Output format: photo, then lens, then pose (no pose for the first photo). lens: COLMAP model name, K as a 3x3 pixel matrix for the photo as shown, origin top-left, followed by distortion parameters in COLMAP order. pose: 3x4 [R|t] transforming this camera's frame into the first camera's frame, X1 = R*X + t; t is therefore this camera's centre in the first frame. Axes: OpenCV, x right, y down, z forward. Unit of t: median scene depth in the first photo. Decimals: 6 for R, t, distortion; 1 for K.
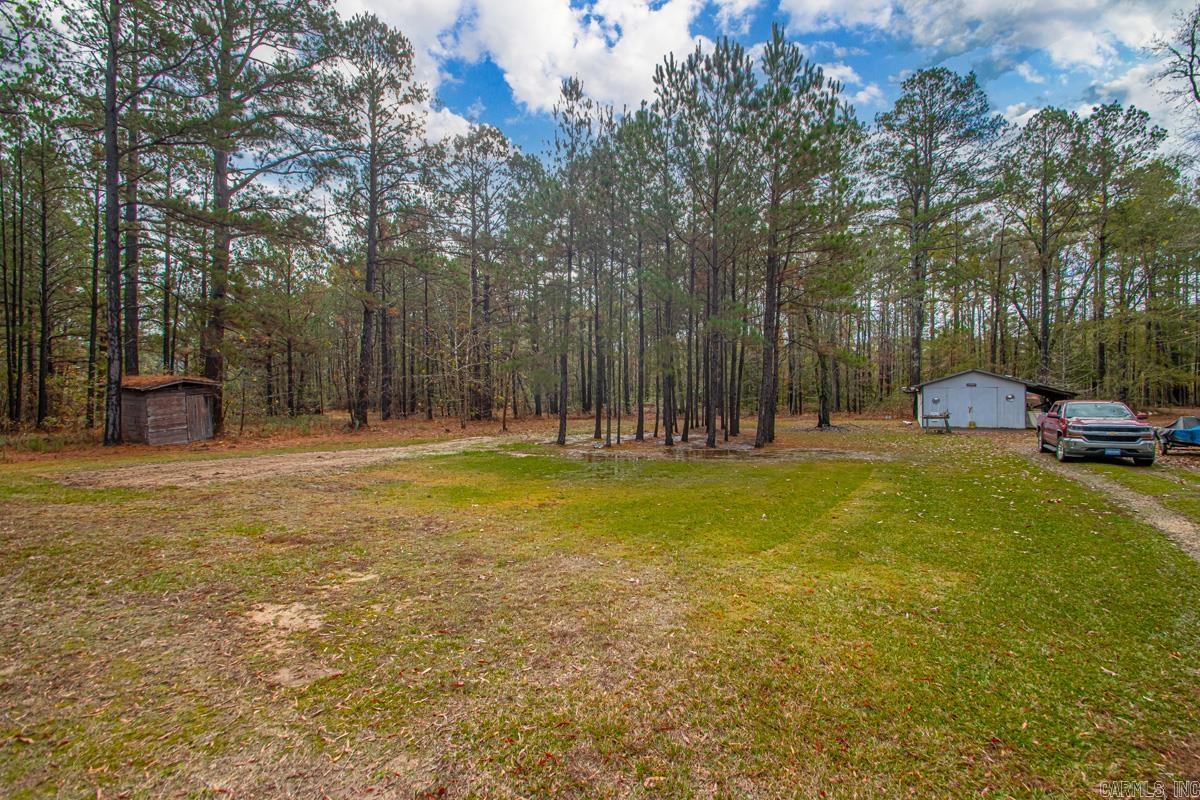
lens RADIAL K [[560.1, 0, 610.1], [0, 560.1, 398.2], [0, 0, 1]] dist [0.022012, -0.018195]
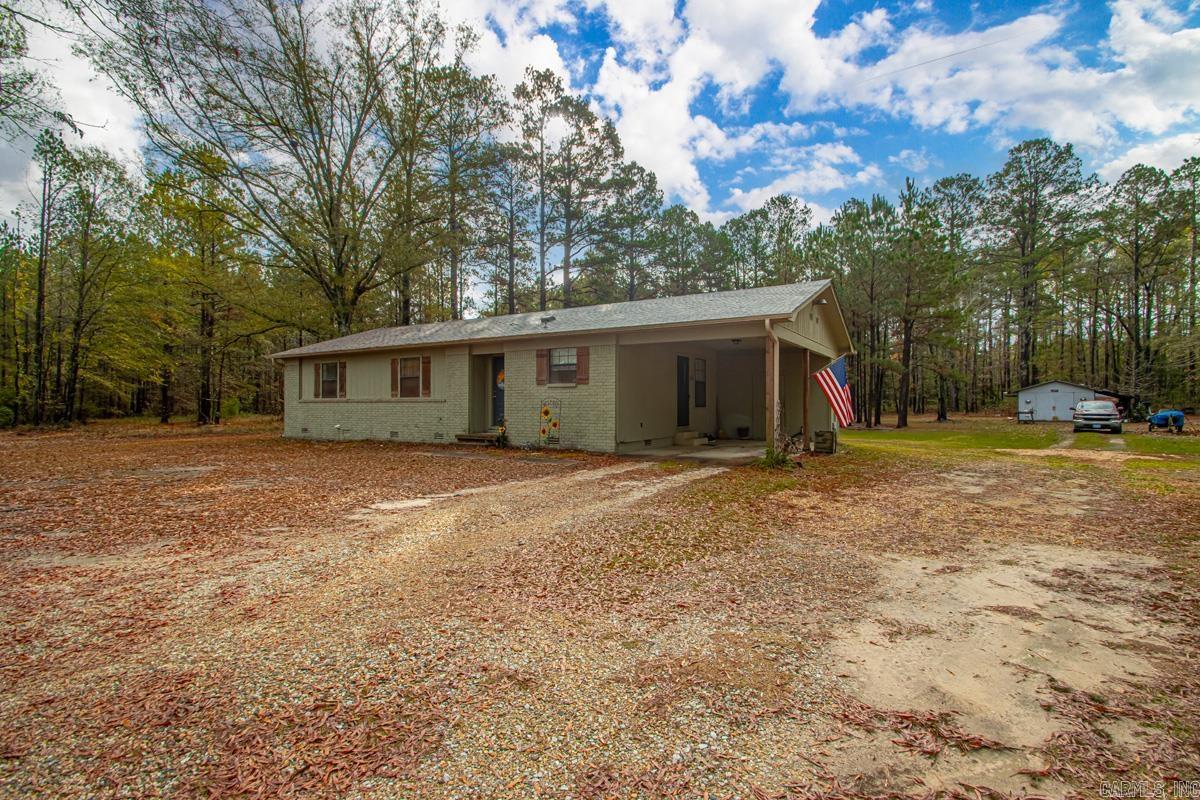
lens RADIAL K [[560.1, 0, 610.1], [0, 560.1, 398.2], [0, 0, 1]] dist [0.022012, -0.018195]
pose [[0.984372, -0.000678, -0.176100, -0.254930], [-0.000387, 0.999982, -0.006011, 0.005197], [0.176101, 0.005985, 0.984354, -0.718735]]
